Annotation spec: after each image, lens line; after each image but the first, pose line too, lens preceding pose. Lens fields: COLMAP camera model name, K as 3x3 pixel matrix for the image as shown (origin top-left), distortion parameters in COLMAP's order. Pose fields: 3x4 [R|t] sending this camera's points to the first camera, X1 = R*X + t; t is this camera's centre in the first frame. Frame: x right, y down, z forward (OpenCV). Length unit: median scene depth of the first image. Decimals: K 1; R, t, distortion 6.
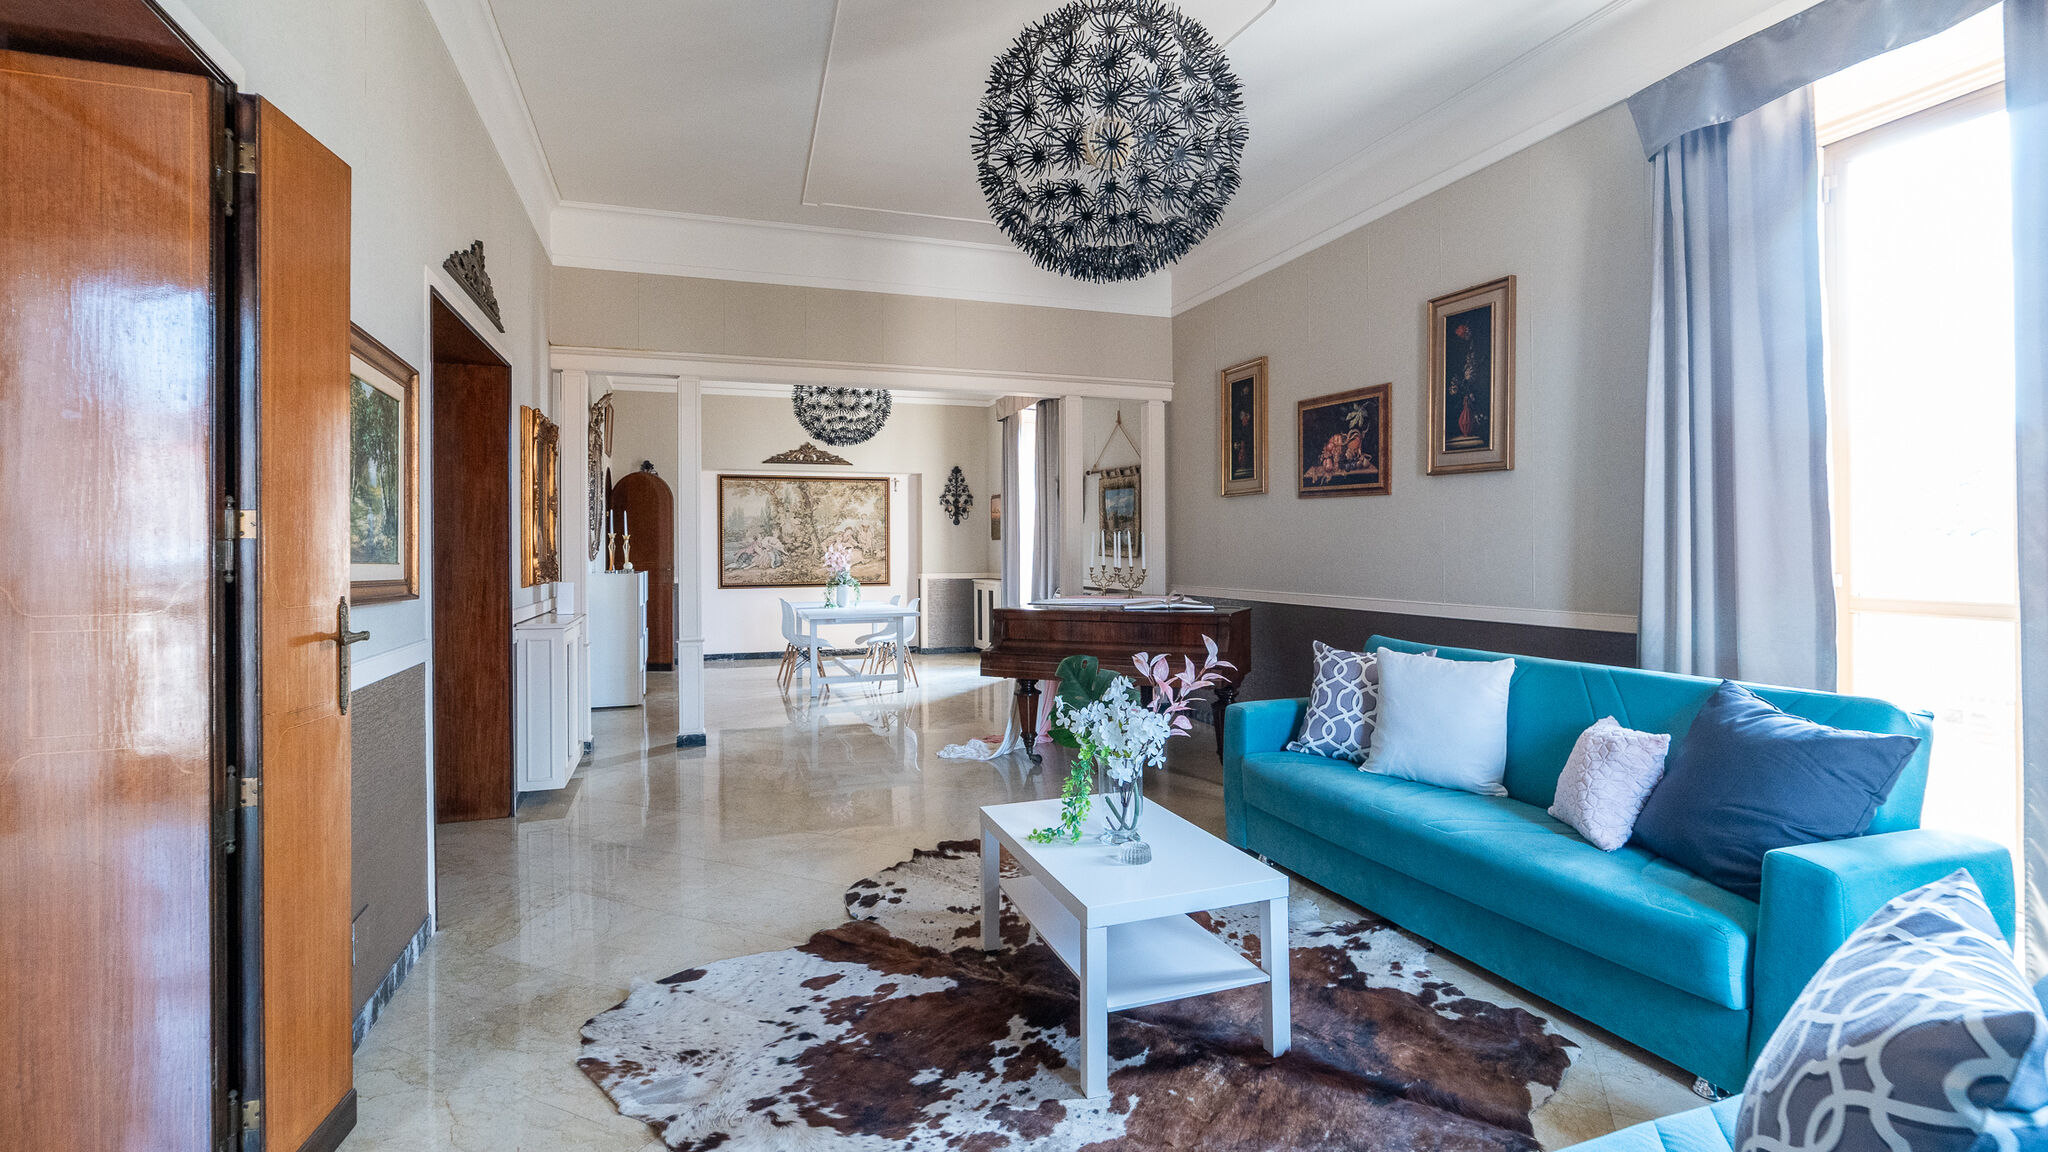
lens RADIAL K [[979.5, 0, 1024.7], [0, 979.5, 555.2], [0, 0, 1]] dist [-0.018872, 0.000213]
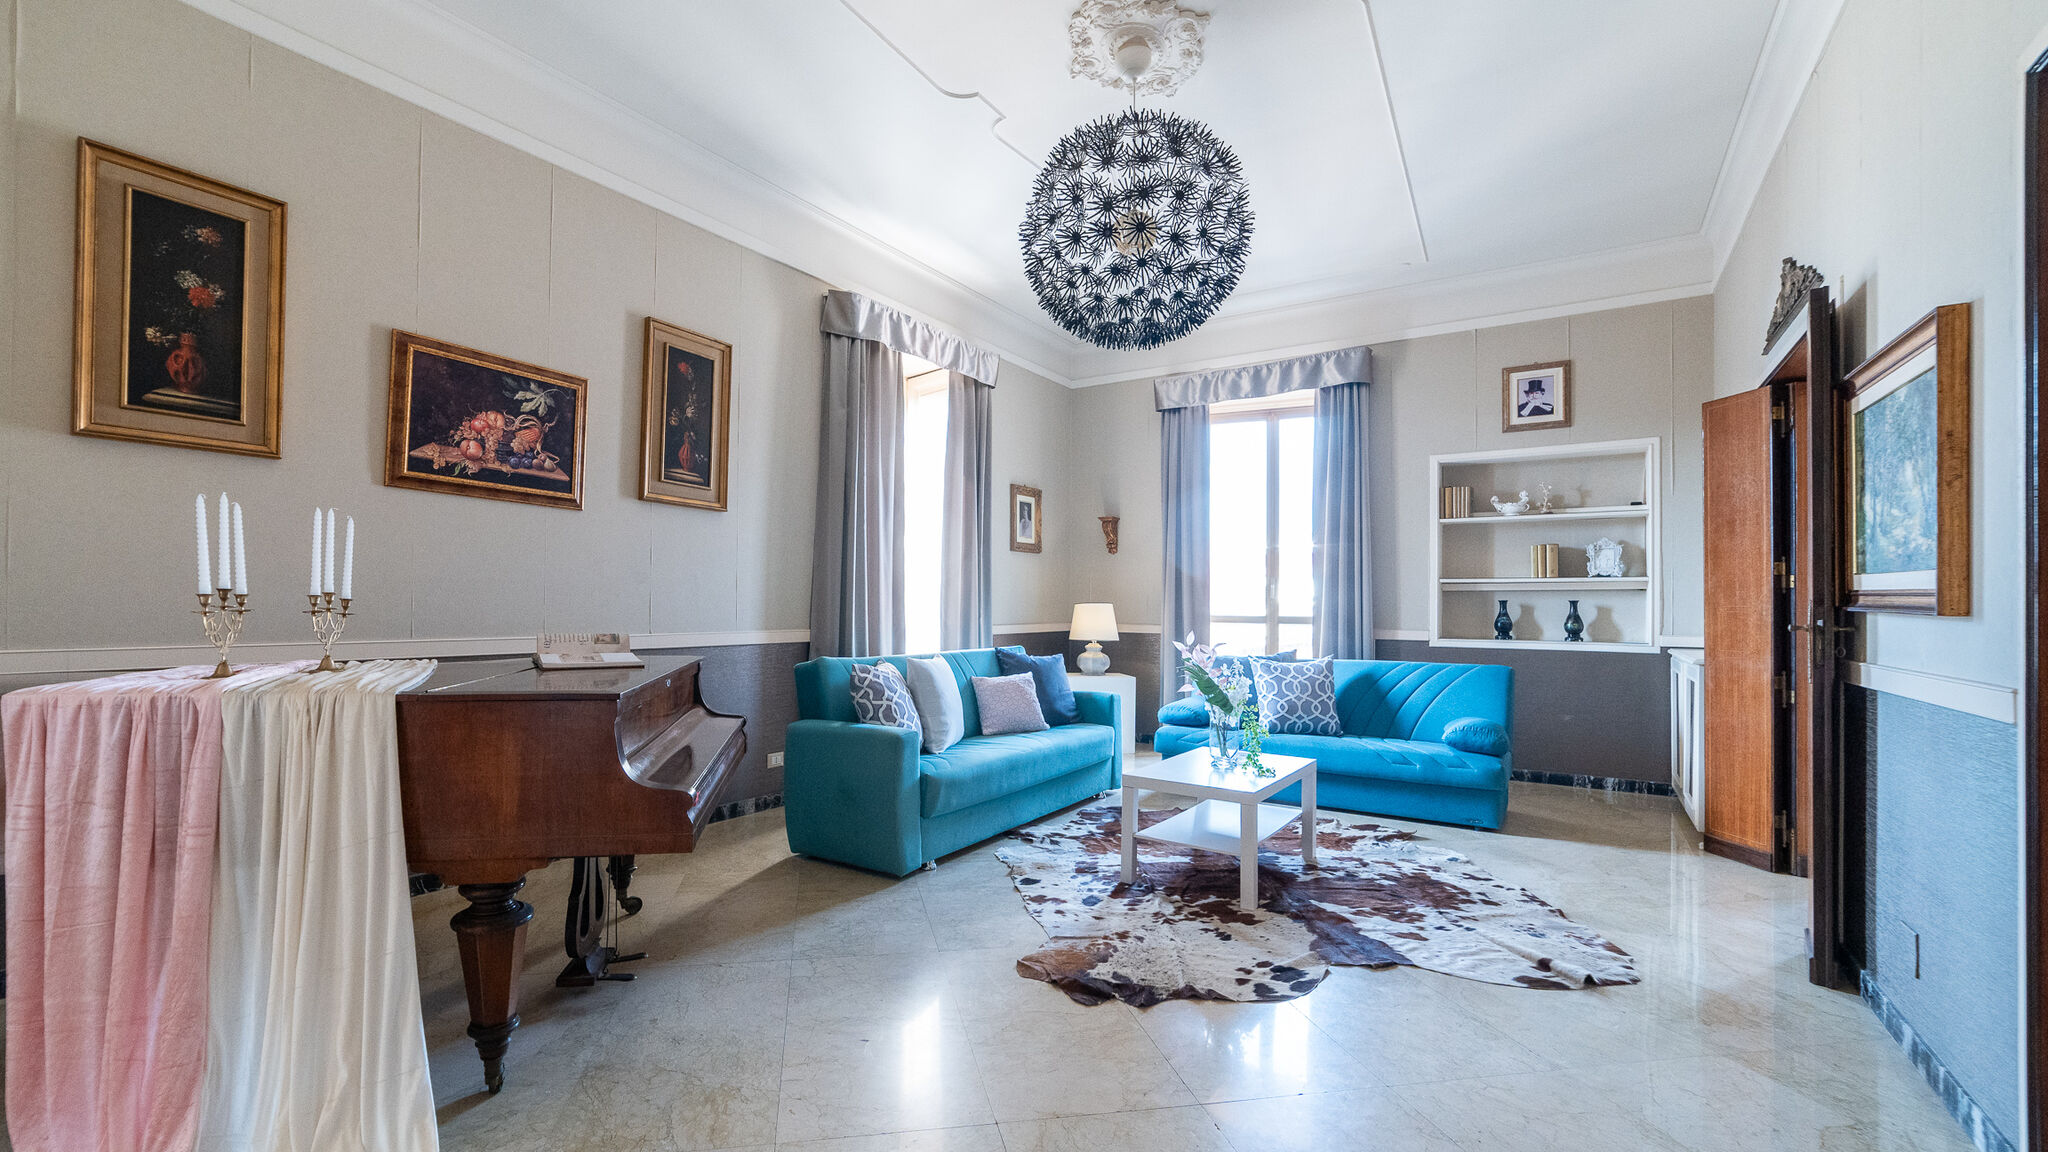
lens RADIAL K [[824.2, 0, 1009.6], [0, 824.2, 587.6], [0, 0, 1]] dist [-0.000759, 0.000170]
pose [[-0.597586, 0.019659, 0.801564, -0.240960], [0.002466, 0.999740, -0.022681, 0.012339], [-0.801801, -0.011577, -0.597479, 0.658519]]
